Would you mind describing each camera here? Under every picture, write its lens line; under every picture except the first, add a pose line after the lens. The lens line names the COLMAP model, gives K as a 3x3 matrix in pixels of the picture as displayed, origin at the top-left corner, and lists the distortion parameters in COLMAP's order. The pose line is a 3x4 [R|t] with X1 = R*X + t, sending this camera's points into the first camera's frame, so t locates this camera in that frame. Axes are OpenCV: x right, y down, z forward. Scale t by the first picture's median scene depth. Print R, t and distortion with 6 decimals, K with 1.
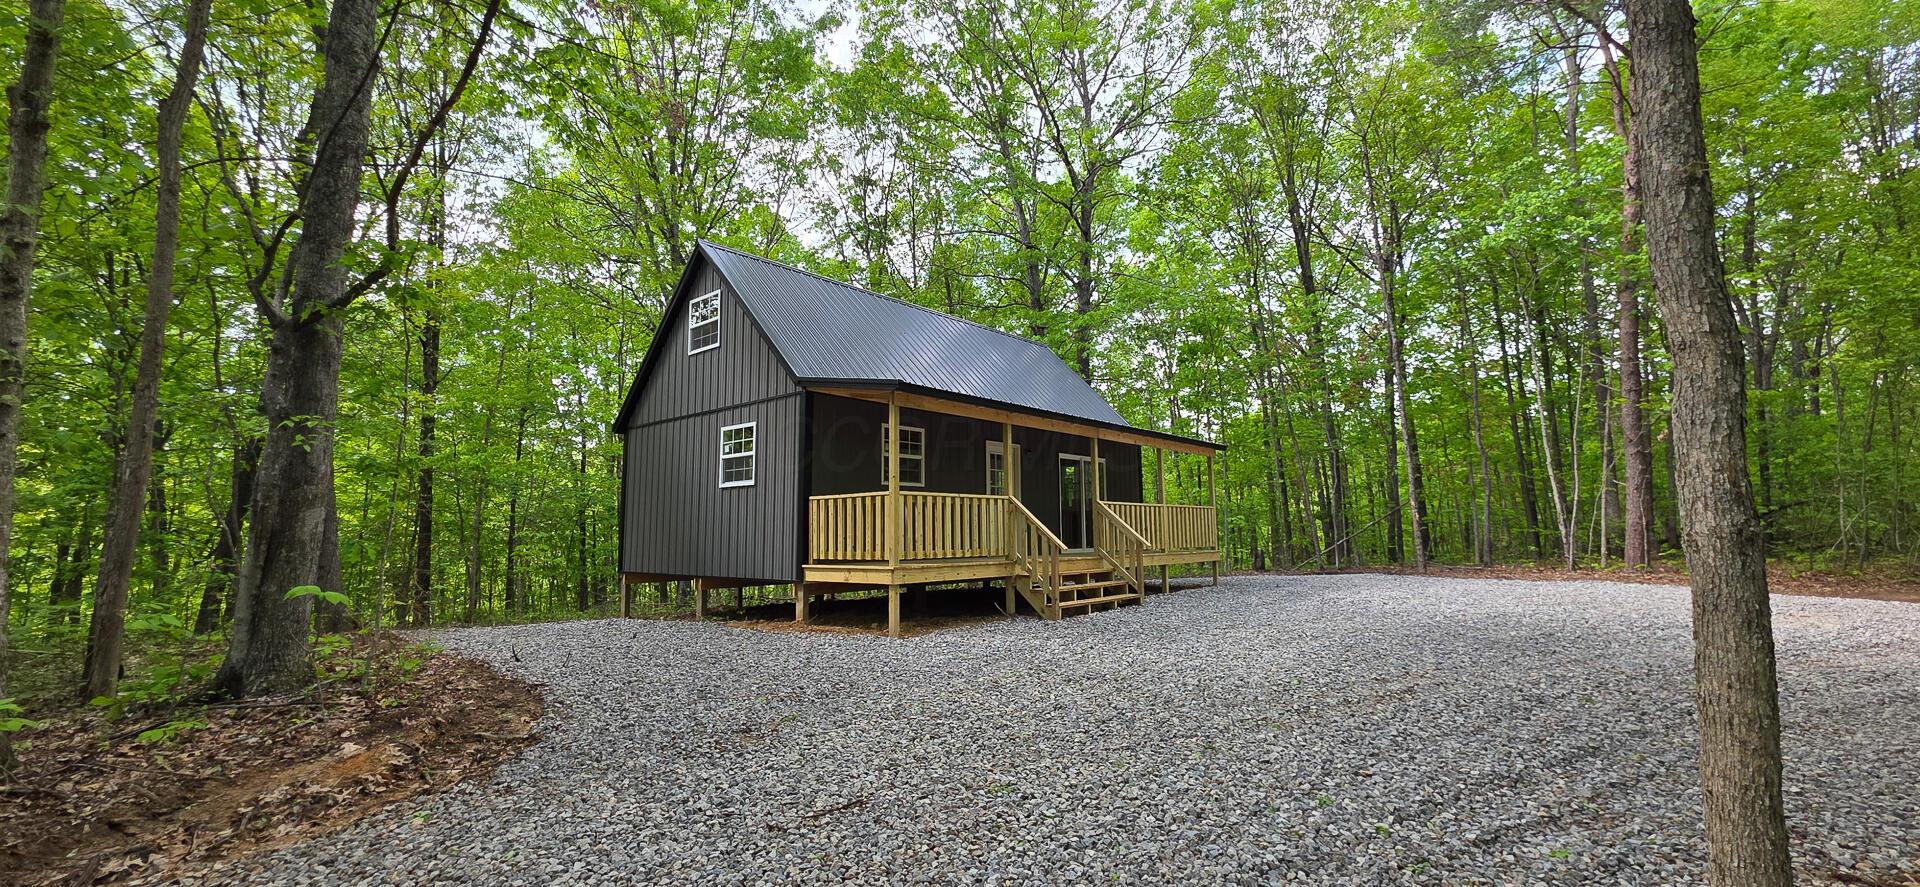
lens RADIAL K [[786.5, 0, 980.5], [0, 786.5, 449.5], [0, 0, 1]] dist [-0.014495, -0.000089]
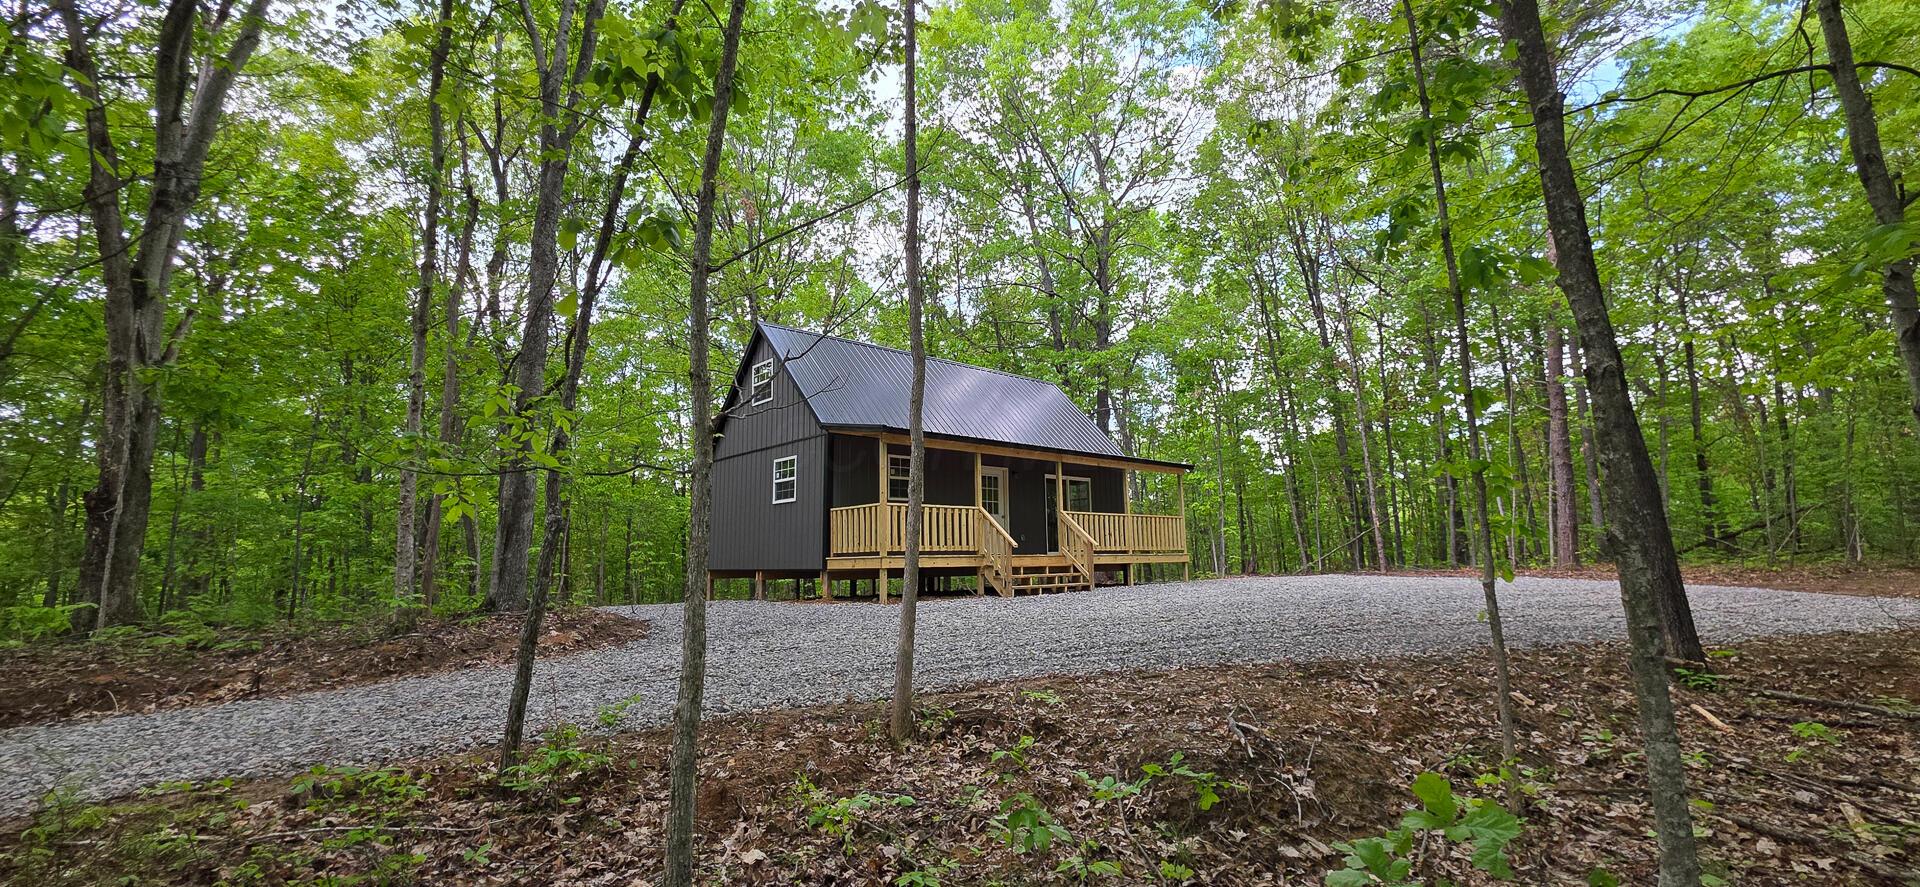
lens RADIAL K [[786.5, 0, 980.5], [0, 786.5, 449.5], [0, 0, 1]] dist [-0.014495, -0.000089]
pose [[0.993369, -0.023190, -0.112603, 0.184683], [0.019841, 0.999329, -0.030774, 0.002995], [0.113241, 0.028335, 0.993163, -0.322886]]
